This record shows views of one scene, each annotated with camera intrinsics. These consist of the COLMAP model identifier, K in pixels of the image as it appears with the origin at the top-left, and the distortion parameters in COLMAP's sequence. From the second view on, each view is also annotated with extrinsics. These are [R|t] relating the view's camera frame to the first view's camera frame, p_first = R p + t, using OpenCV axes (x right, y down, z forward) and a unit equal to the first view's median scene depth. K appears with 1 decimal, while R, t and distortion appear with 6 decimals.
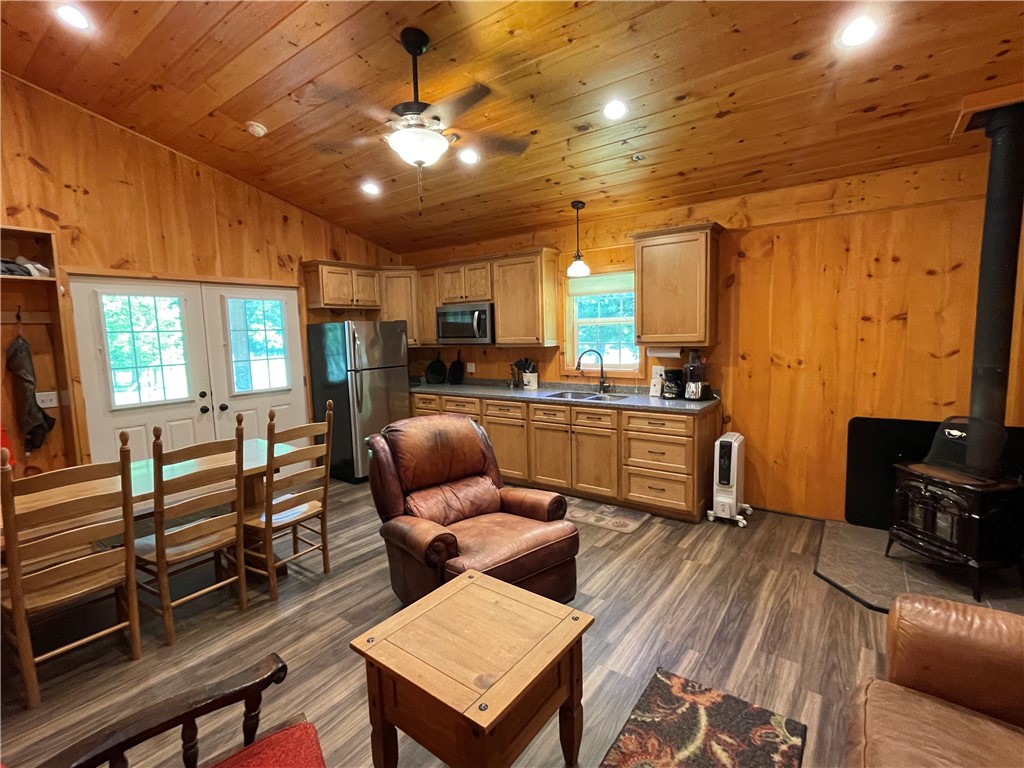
lens RADIAL K [[476.4, 0, 513.4], [0, 476.4, 381.3], [0, 0, 1]] dist [-0.000196, -0.000369]
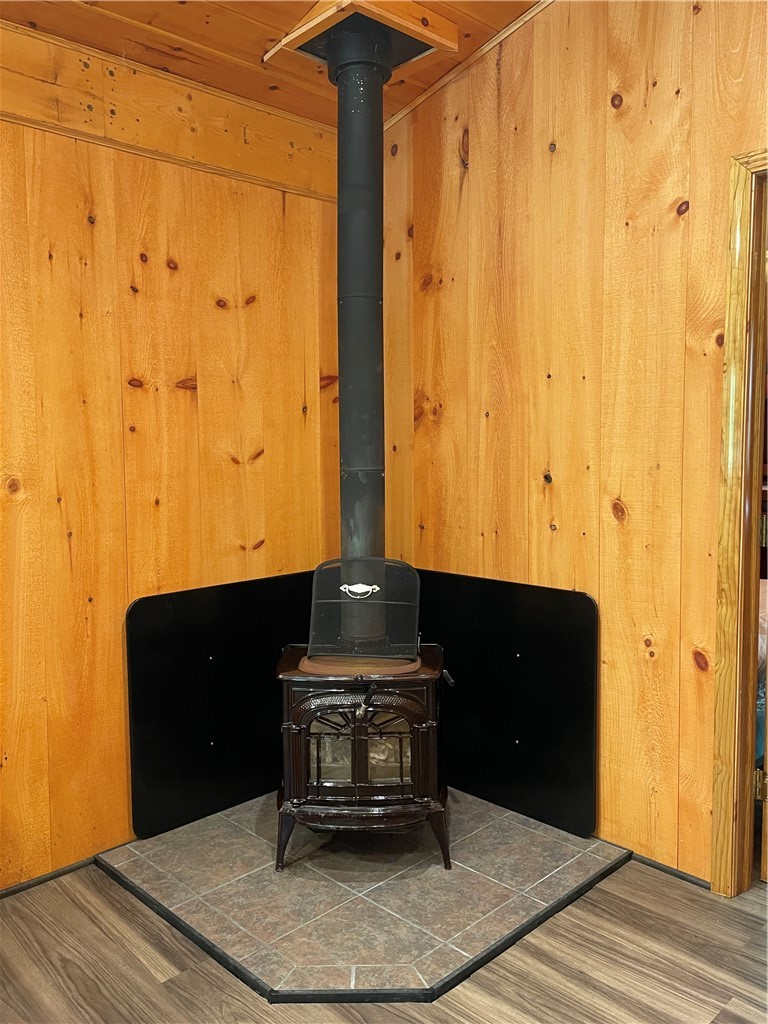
lens RADIAL K [[816.0, 0, 387.4], [0, 816.0, 504.4], [0, 0, 1]] dist [0.035660, -0.016581]
pose [[0.171556, -0.053556, 0.983718, -0.001256], [0.109983, 0.993321, 0.034899, -0.014810], [-0.979016, 0.102206, 0.176300, 0.577532]]
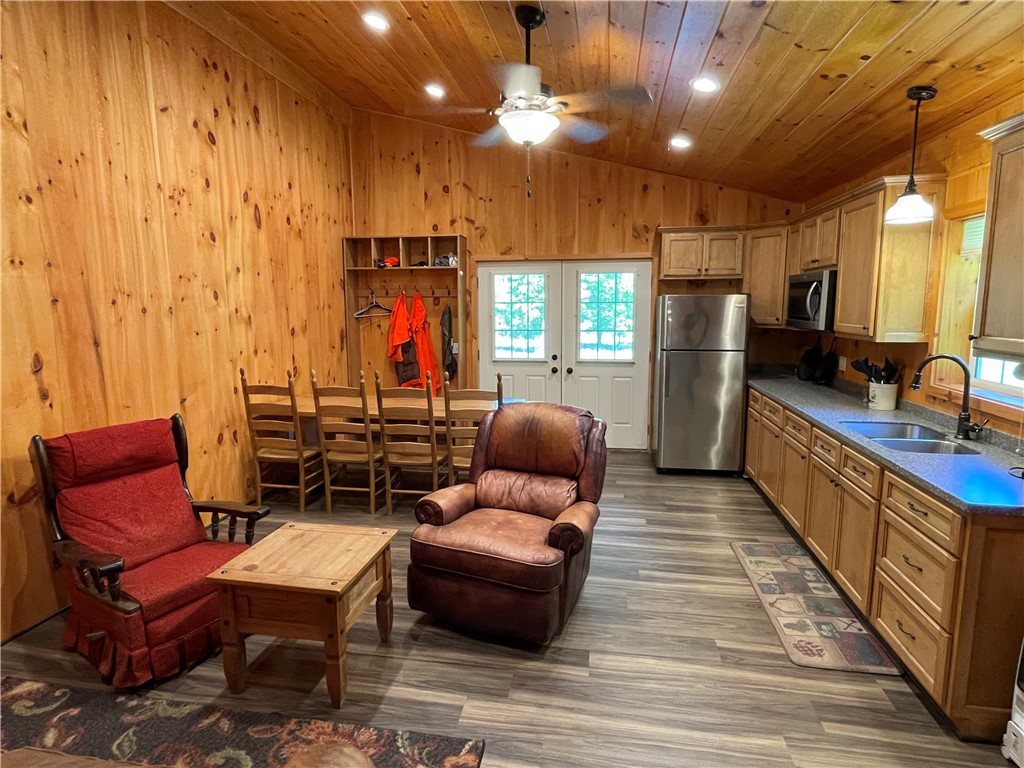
lens RADIAL K [[564.1, 0, 510.6], [0, 564.1, 381.1], [0, 0, 1]] dist [-0.003031, -0.000850]
pose [[0.447088, 0.148178, -0.882131, 0.617624], [-0.099731, 0.988292, 0.115464, -0.074510], [0.888913, 0.036353, 0.456631, 0.322010]]
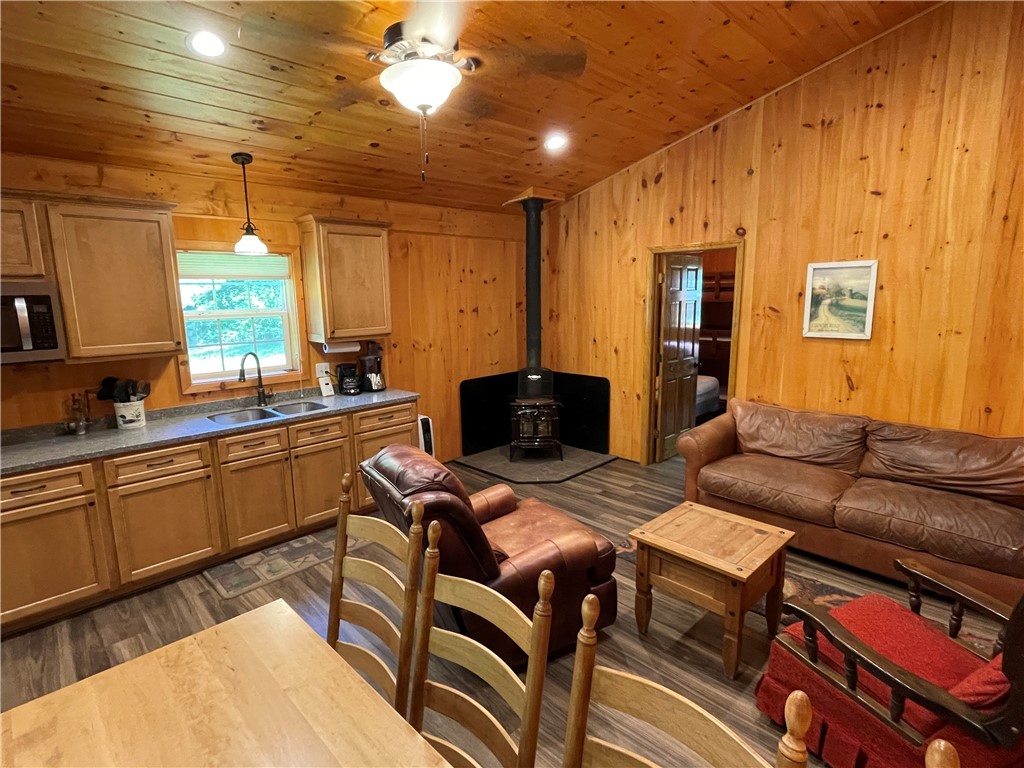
lens RADIAL K [[518.6, 0, 515.3], [0, 518.6, 380.9], [0, 0, 1]] dist [-0.001642, 0.000451]
pose [[0.165363, -0.141138, 0.976081, -0.705227], [0.116745, 0.985550, 0.122729, -0.089144], [-0.979299, 0.093658, 0.179451, 0.530572]]
